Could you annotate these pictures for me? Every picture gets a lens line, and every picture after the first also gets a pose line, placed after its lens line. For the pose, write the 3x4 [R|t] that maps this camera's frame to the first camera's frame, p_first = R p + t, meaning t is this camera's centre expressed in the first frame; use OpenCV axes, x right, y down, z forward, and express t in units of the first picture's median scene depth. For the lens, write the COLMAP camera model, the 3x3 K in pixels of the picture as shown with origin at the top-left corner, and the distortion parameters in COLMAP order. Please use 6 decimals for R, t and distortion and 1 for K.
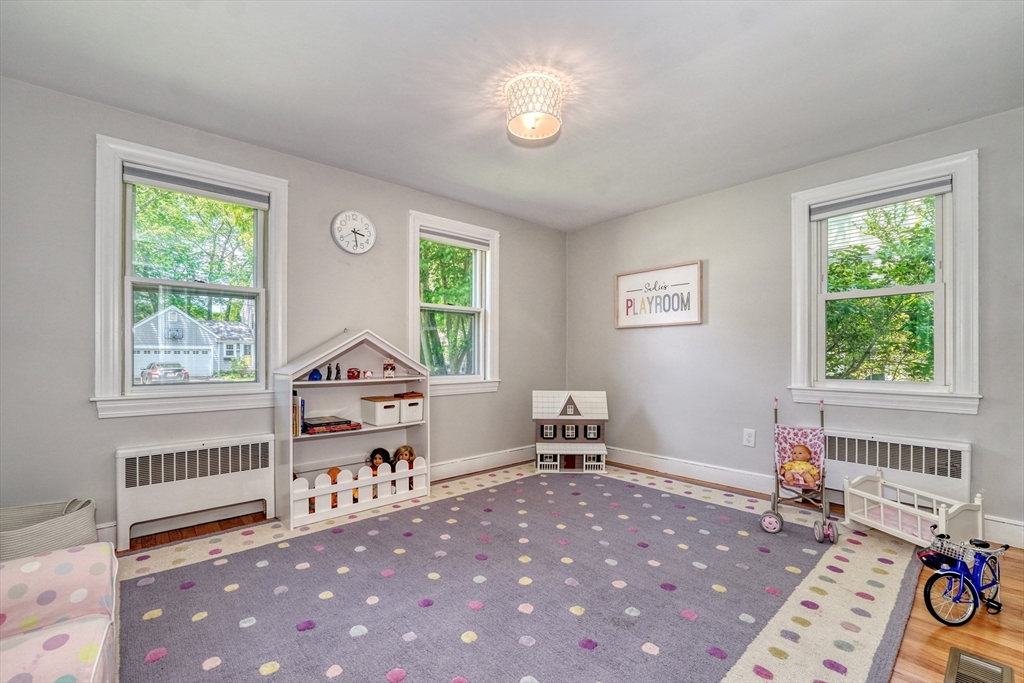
lens RADIAL K [[432.6, 0, 508.4], [0, 432.6, 343.0], [0, 0, 1]] dist [-0.014898, 0.000546]
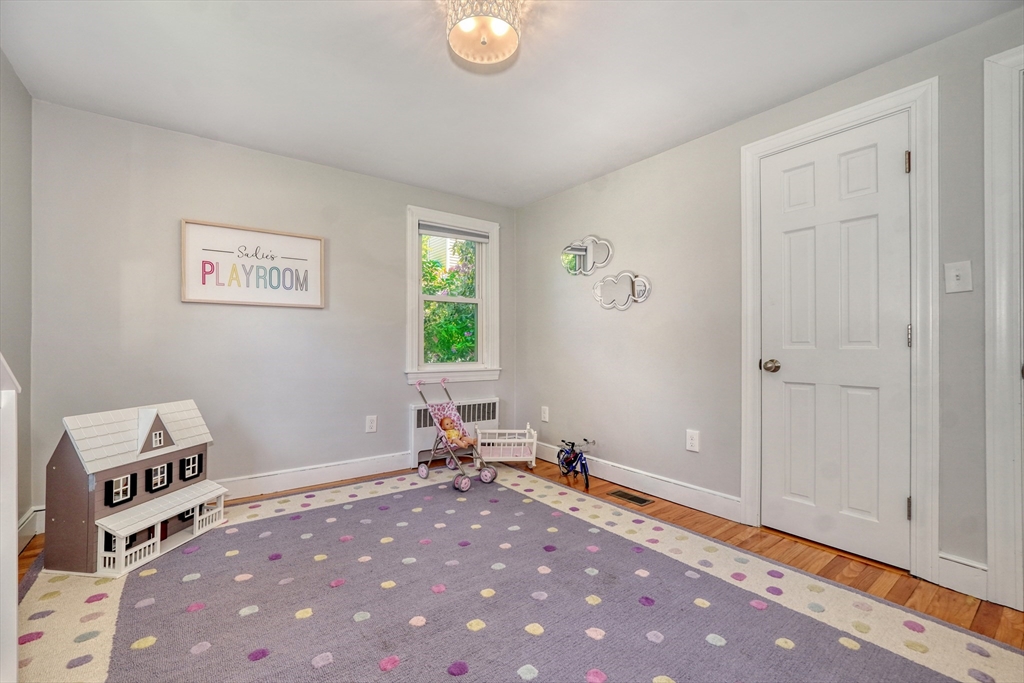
lens RADIAL K [[432.6, 0, 508.4], [0, 432.6, 343.0], [0, 0, 1]] dist [-0.014898, 0.000546]
pose [[0.089653, 0.006054, 0.995955, -0.420312], [-0.031205, 0.999508, -0.003266, 0.017664], [-0.995484, -0.030786, 0.089798, 0.554220]]
